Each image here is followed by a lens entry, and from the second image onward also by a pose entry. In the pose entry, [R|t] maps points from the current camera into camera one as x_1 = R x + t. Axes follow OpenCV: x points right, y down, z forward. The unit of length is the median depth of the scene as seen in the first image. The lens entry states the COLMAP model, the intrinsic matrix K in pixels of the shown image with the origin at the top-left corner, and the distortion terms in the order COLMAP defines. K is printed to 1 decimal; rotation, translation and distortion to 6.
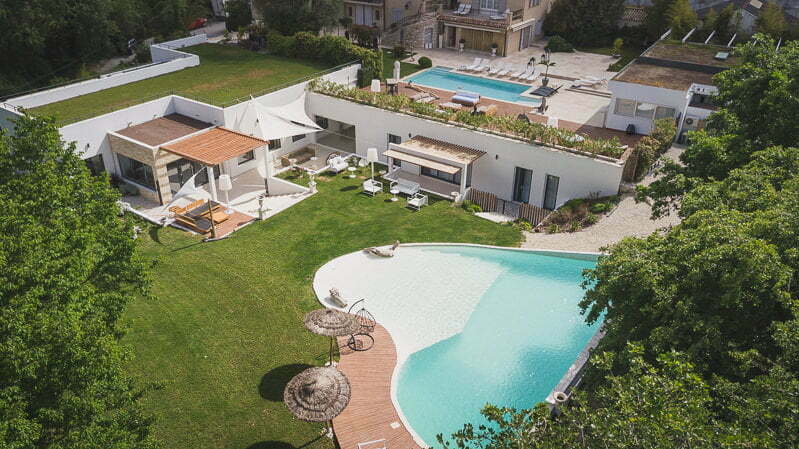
lens RADIAL K [[612.7, 0, 395.7], [0, 612.7, 219.6], [0, 0, 1]] dist [0.005626, -0.011667]
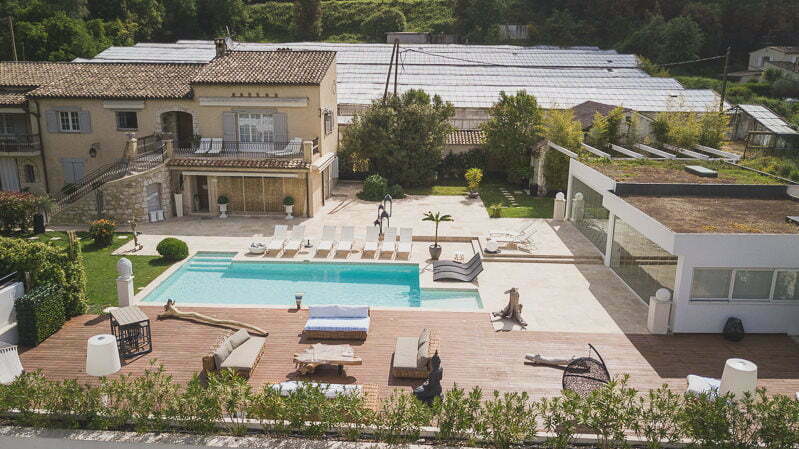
lens RADIAL K [[612.7, 0, 395.7], [0, 612.7, 219.6], [0, 0, 1]] dist [0.005626, -0.011667]
pose [[0.851434, -0.125356, 0.509260, -0.057070], [0.248405, 0.951582, -0.181073, -0.197386], [-0.461904, 0.280675, 0.841348, 0.680988]]
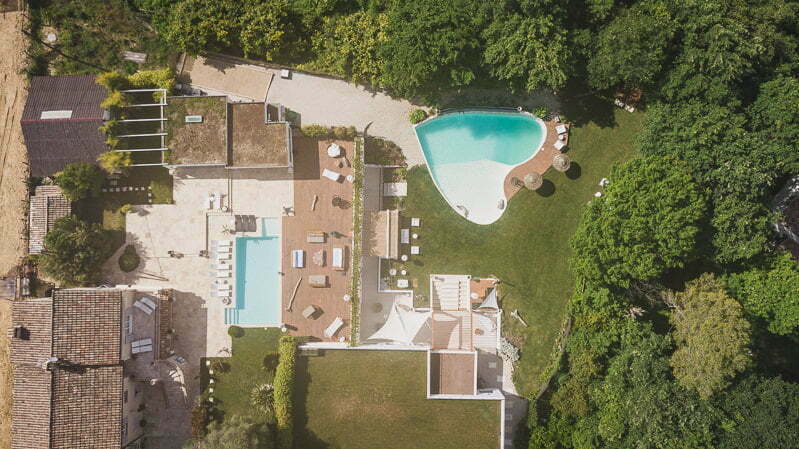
lens RADIAL K [[612.7, 0, 395.7], [0, 612.7, 219.6], [0, 0, 1]] dist [0.005626, -0.011667]
pose [[-0.564955, -0.823739, 0.047759, -0.014651], [0.411219, -0.230905, 0.881806, -1.533285], [-0.715350, 0.517820, 0.469188, 0.086078]]
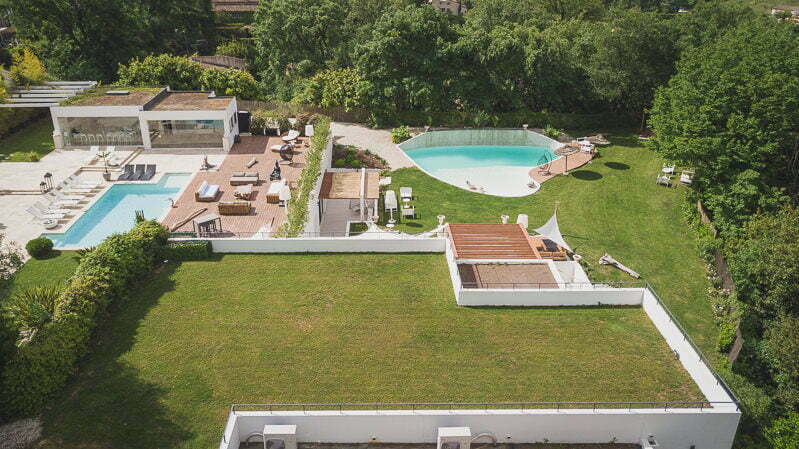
lens RADIAL K [[612.7, 0, 395.7], [0, 612.7, 219.6], [0, 0, 1]] dist [0.005626, -0.011667]
pose [[-0.593573, -0.340602, 0.729151, -0.765387], [0.376453, 0.683279, 0.625630, -0.678167], [-0.711305, 0.645848, -0.277356, 1.184118]]
